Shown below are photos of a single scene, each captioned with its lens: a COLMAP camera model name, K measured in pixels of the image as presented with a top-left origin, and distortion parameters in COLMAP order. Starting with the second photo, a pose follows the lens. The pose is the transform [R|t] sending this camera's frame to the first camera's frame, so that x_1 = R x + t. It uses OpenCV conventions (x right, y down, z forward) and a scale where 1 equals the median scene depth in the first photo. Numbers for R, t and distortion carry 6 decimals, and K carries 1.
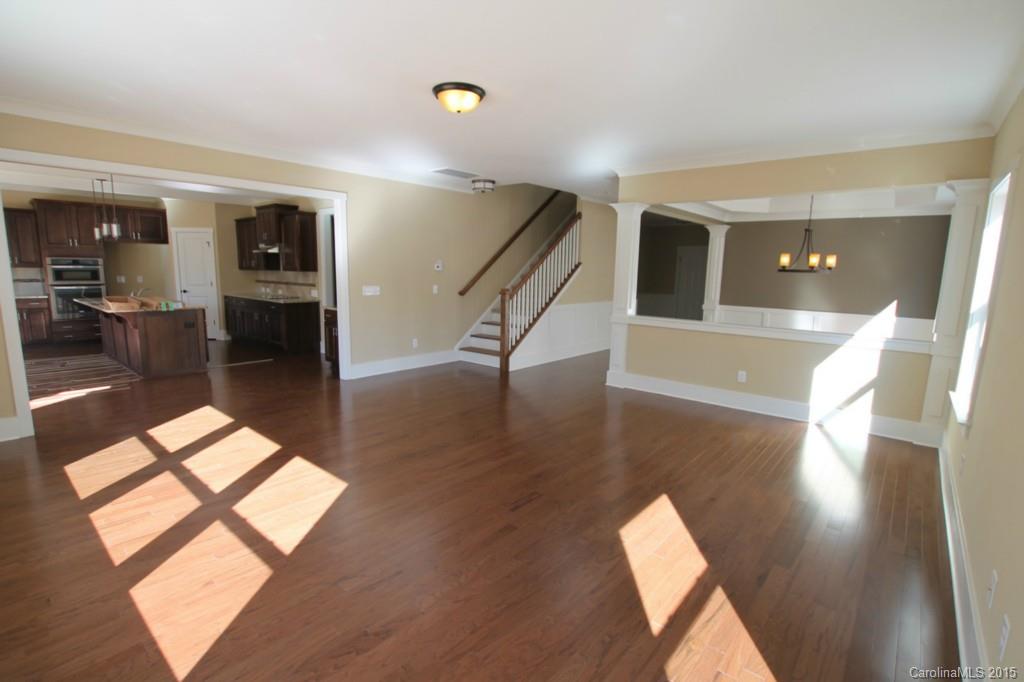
lens RADIAL K [[484.6, 0, 513.6], [0, 484.6, 347.8], [0, 0, 1]] dist [-0.022673, 0.000650]
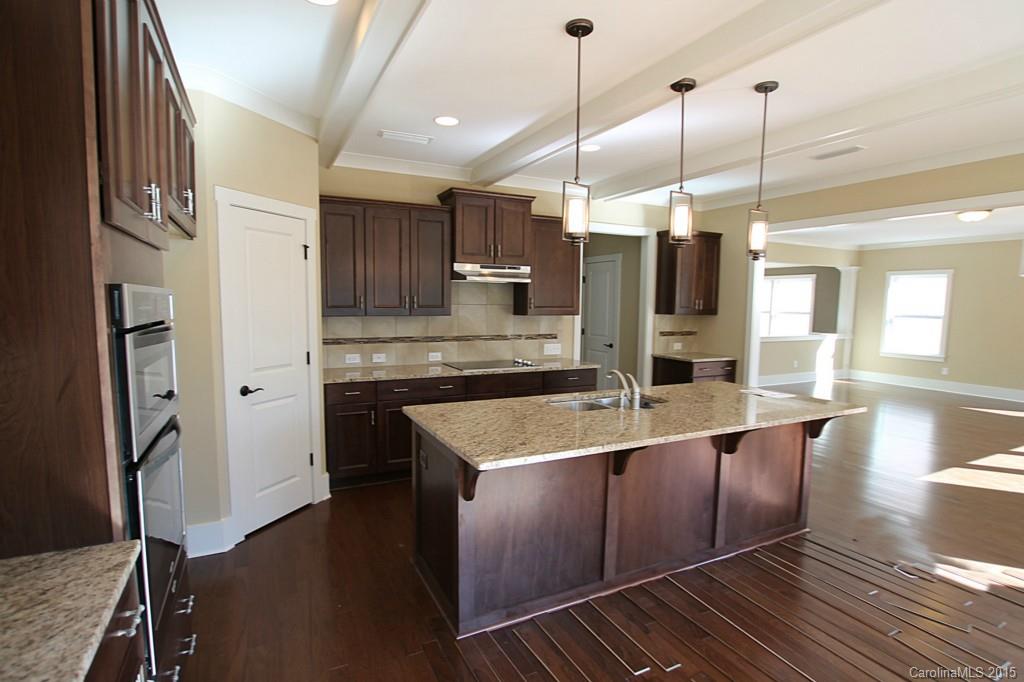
lens RADIAL K [[527.1, 0, 515.1], [0, 527.1, 344.6], [0, 0, 1]] dist [-0.001169, -0.000114]
pose [[0.378369, -0.096599, 0.920601, -1.052334], [0.146796, 0.988216, 0.043361, -0.153515], [-0.913941, 0.118734, 0.388090, 0.772495]]
